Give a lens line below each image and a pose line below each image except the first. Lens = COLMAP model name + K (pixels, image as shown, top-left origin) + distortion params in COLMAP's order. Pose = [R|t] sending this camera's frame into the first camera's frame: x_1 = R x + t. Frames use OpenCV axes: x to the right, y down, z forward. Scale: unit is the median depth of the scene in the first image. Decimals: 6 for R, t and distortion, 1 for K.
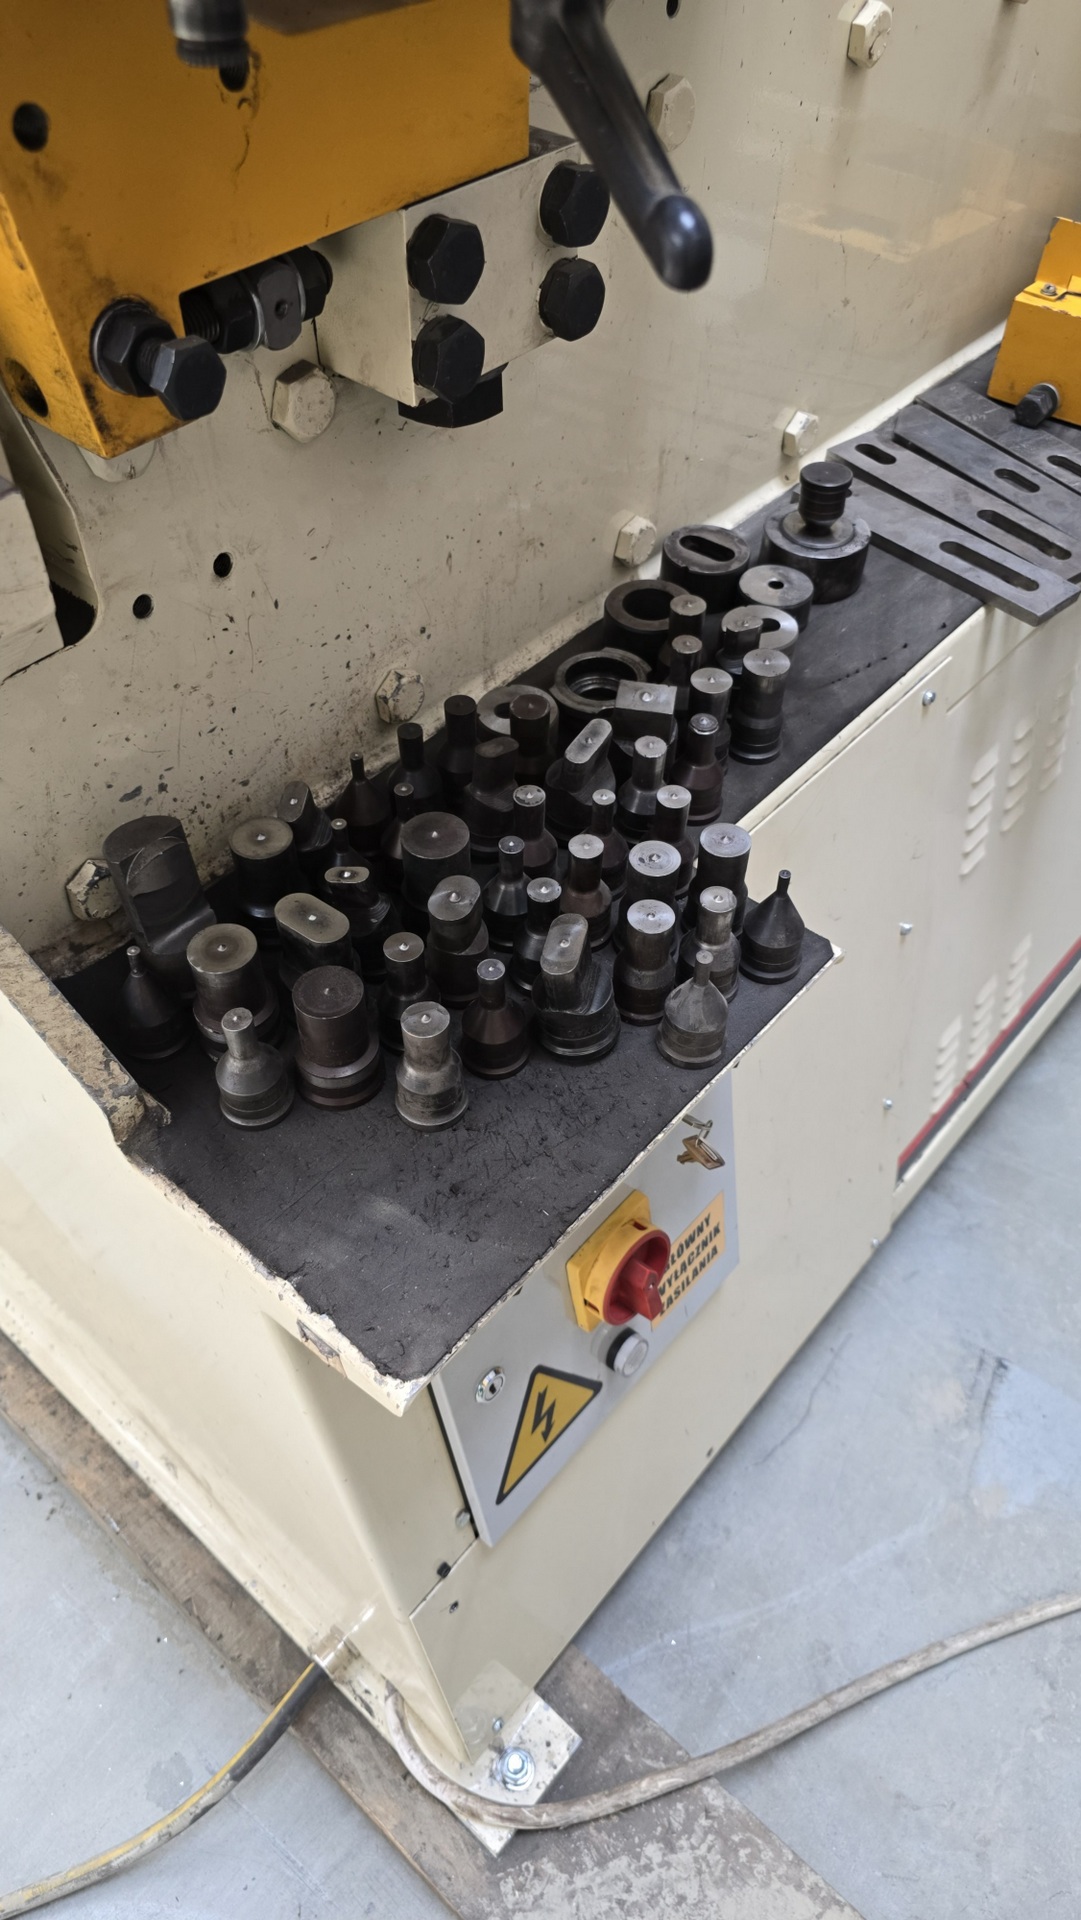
lens RADIAL K [[1305.3, 0, 534.9], [0, 1305.3, 967.4], [0, 0, 1]] dist [0.059554, -0.071112]
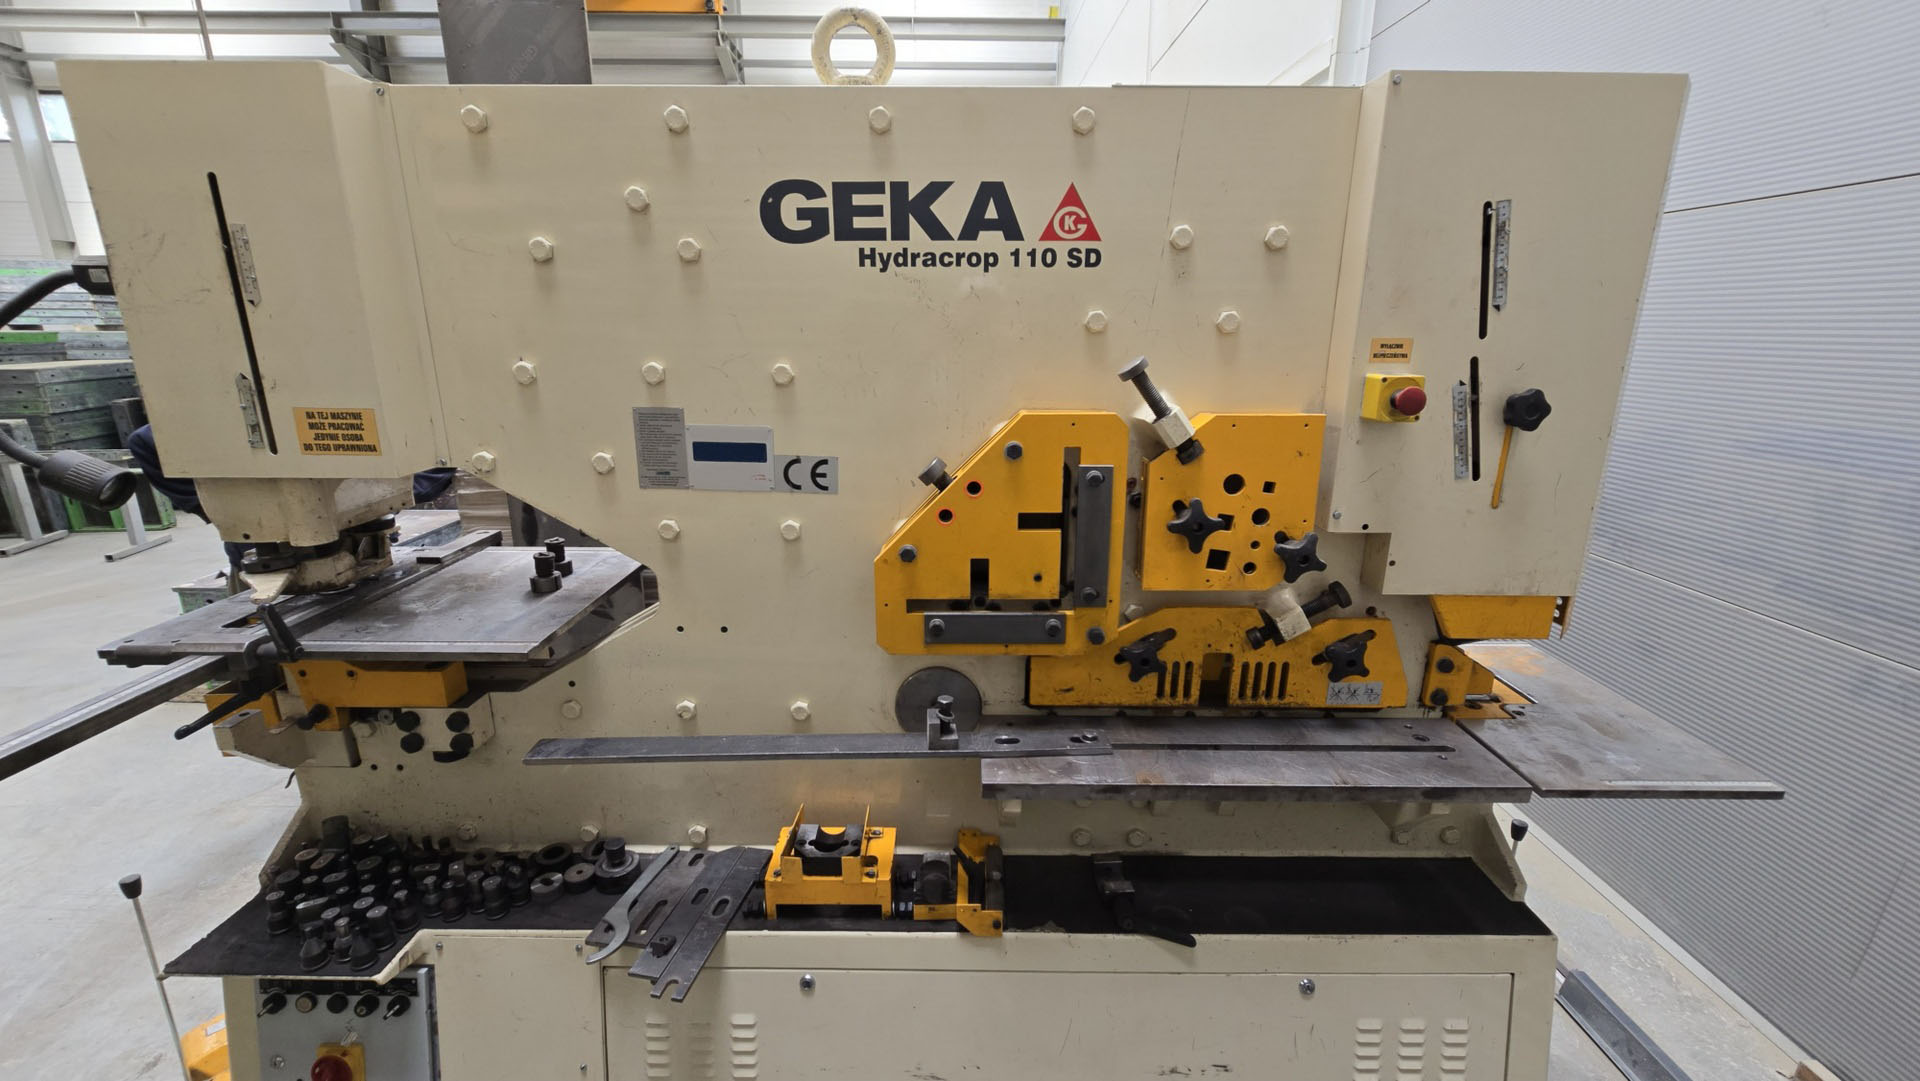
lens RADIAL K [[781.3, 0, 955.5], [0, 781.3, 540.6], [0, 0, 1]] dist [-0.003966, 0.000208]
pose [[0.651016, 0.187539, -0.735532, 1.799545], [-0.566086, 0.765505, -0.305859, -0.792501], [0.505692, 0.615493, 0.604519, 0.043806]]
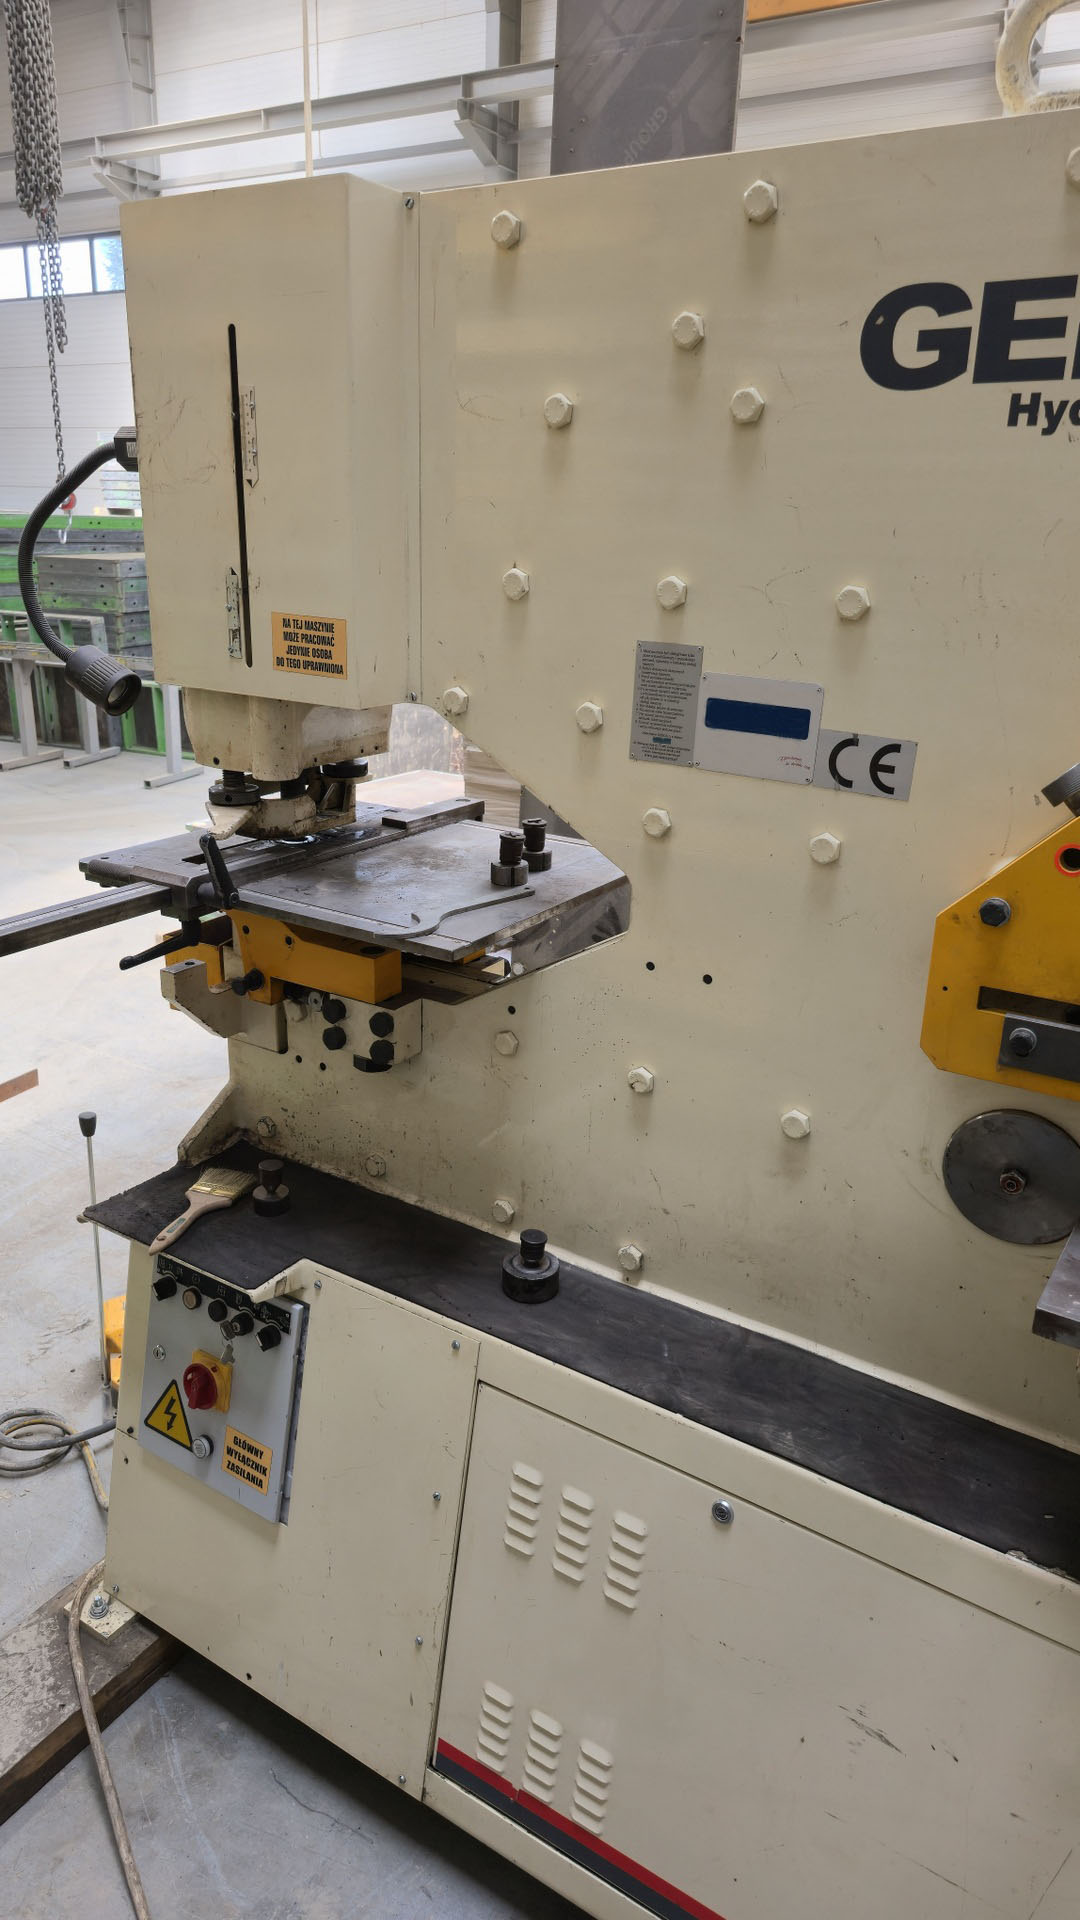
lens RADIAL K [[1262.0, 0, 531.0], [0, 1262.0, 967.1], [0, 0, 1]] dist [0.057714, -0.048241]
pose [[0.142630, 0.315950, -0.937994, 1.975543], [-0.759702, 0.642401, 0.100864, -0.875996], [0.634437, 0.698209, 0.331653, 0.127245]]
